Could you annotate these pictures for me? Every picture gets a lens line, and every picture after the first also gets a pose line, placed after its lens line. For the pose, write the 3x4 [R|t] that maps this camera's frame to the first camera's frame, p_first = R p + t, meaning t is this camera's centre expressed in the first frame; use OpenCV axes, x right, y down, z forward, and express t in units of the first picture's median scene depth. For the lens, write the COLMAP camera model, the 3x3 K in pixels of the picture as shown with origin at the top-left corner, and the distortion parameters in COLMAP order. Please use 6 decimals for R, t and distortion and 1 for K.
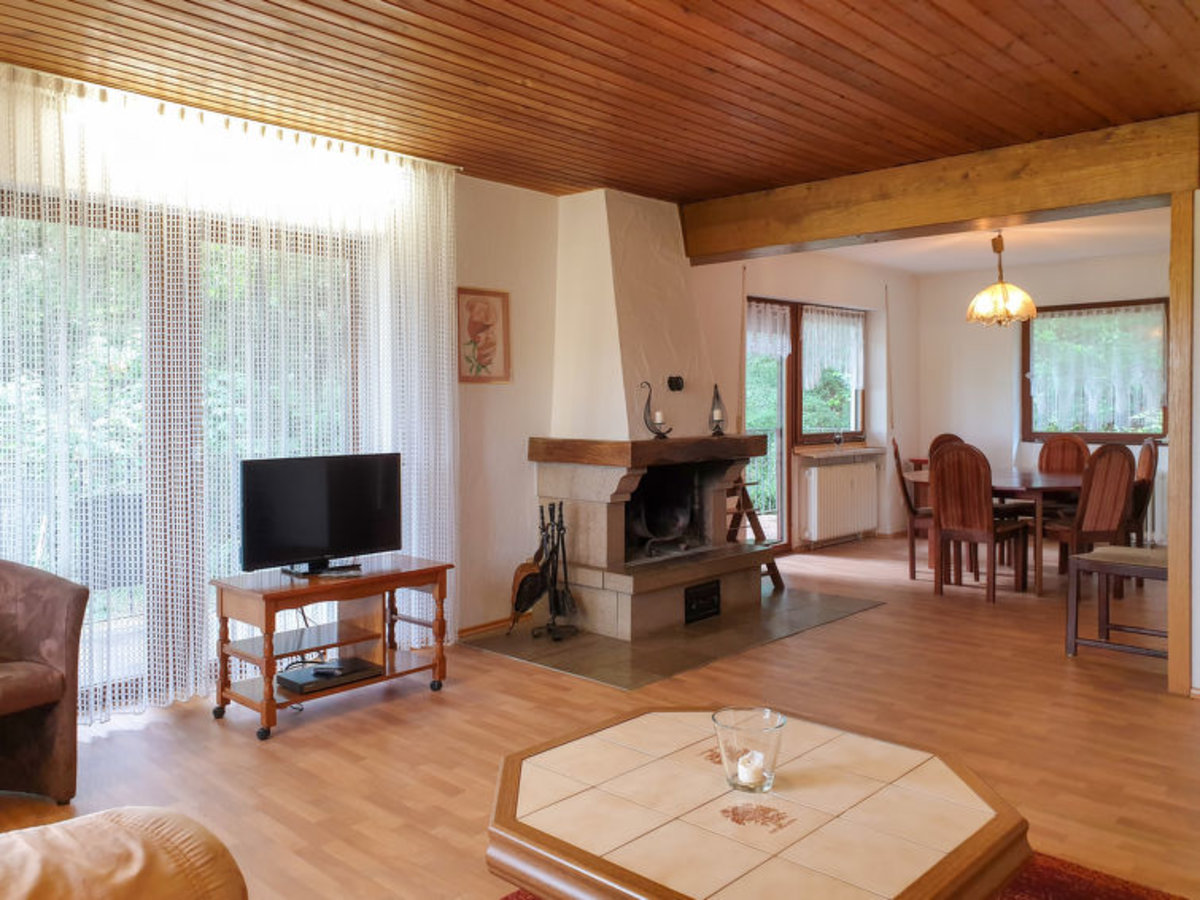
lens RADIAL K [[951.5, 0, 594.7], [0, 951.5, 445.0], [0, 0, 1]] dist [0.040120, -0.001859]
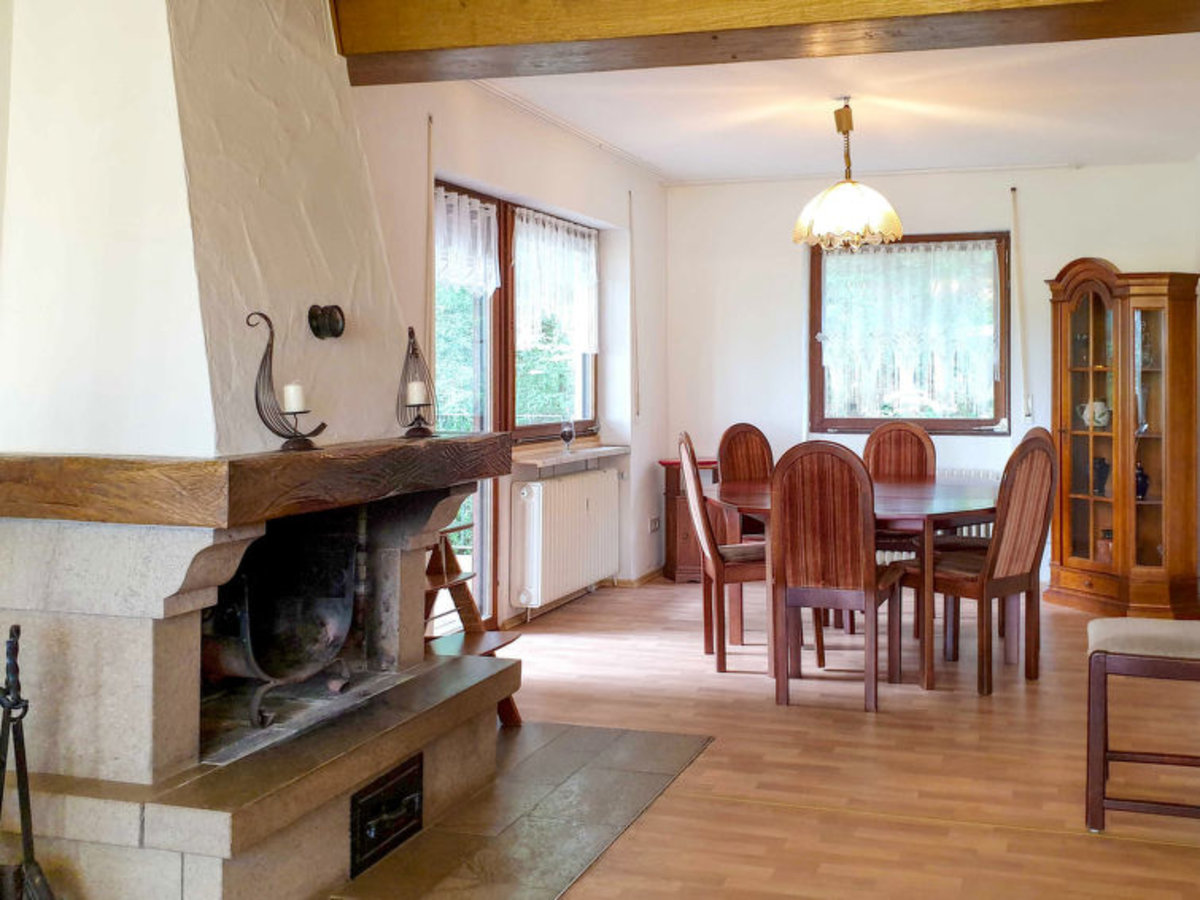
lens RADIAL K [[948.3, 0, 600.5], [0, 948.3, 381.8], [0, 0, 1]] dist [0.043538, -0.040227]
pose [[0.886527, 0.005024, 0.462650, -0.006282], [0.016150, 0.998996, -0.041794, -0.016003], [-0.462395, 0.044523, 0.885555, 0.548757]]
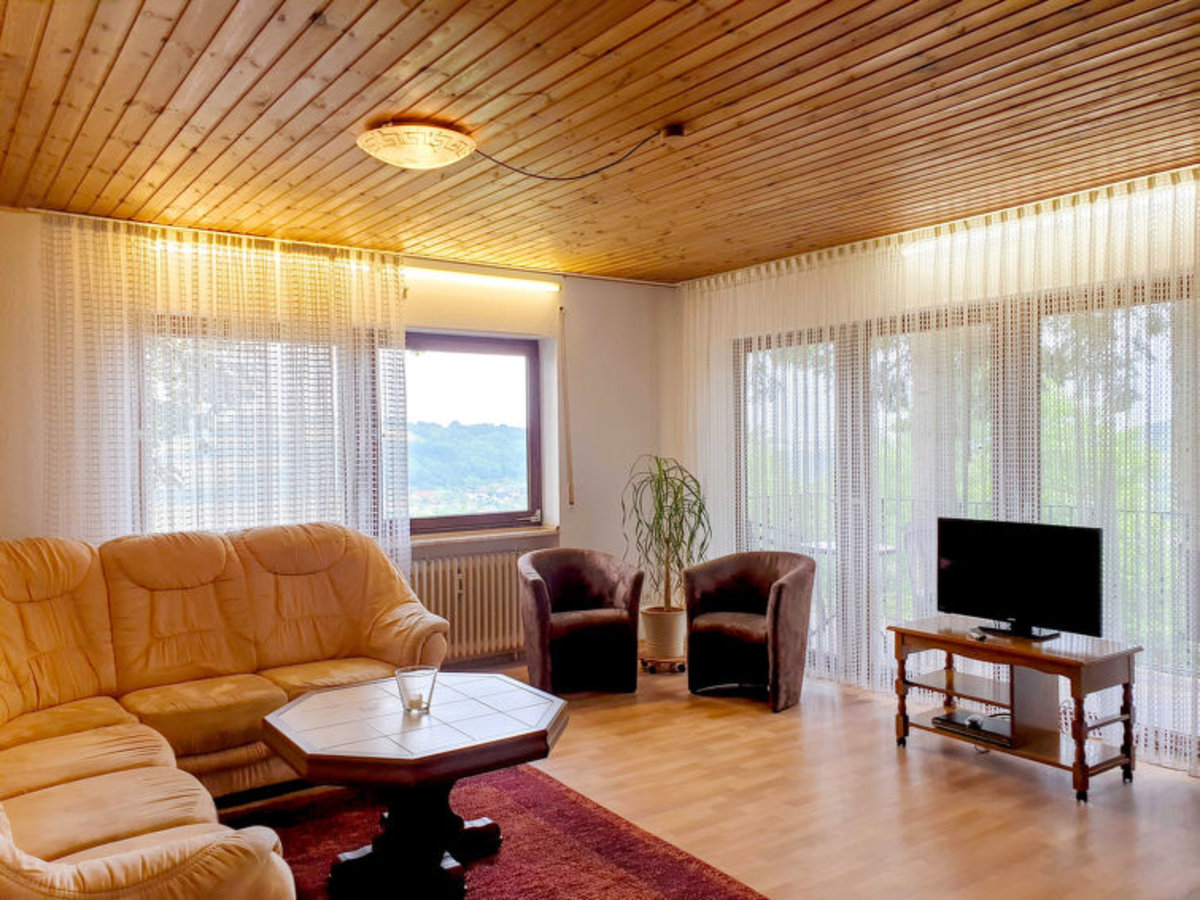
lens RADIAL K [[946.6, 0, 564.2], [0, 946.6, 455.1], [0, 0, 1]] dist [0.145838, -0.198007]
pose [[-0.211244, 0.024029, -0.977138, 0.618746], [-0.034294, 0.998900, 0.031978, -0.056030], [0.976832, 0.040265, -0.210188, 0.556974]]
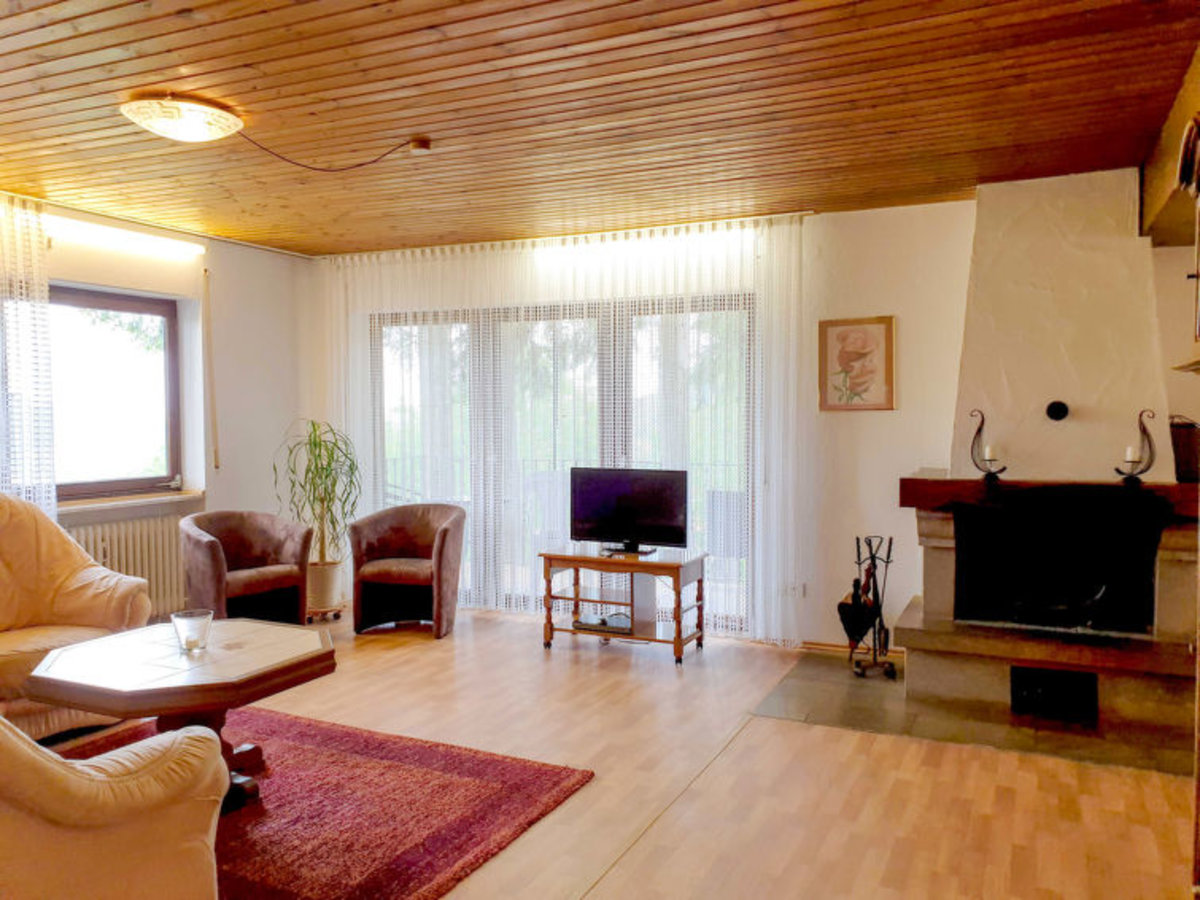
lens RADIAL K [[951.5, 0, 594.7], [0, 951.5, 445.0], [0, 0, 1]] dist [0.040120, -0.001859]
pose [[0.307938, 0.041456, -0.950503, 0.743115], [-0.047052, 0.998491, 0.028305, -0.042452], [0.950242, 0.036007, 0.309424, 0.399141]]
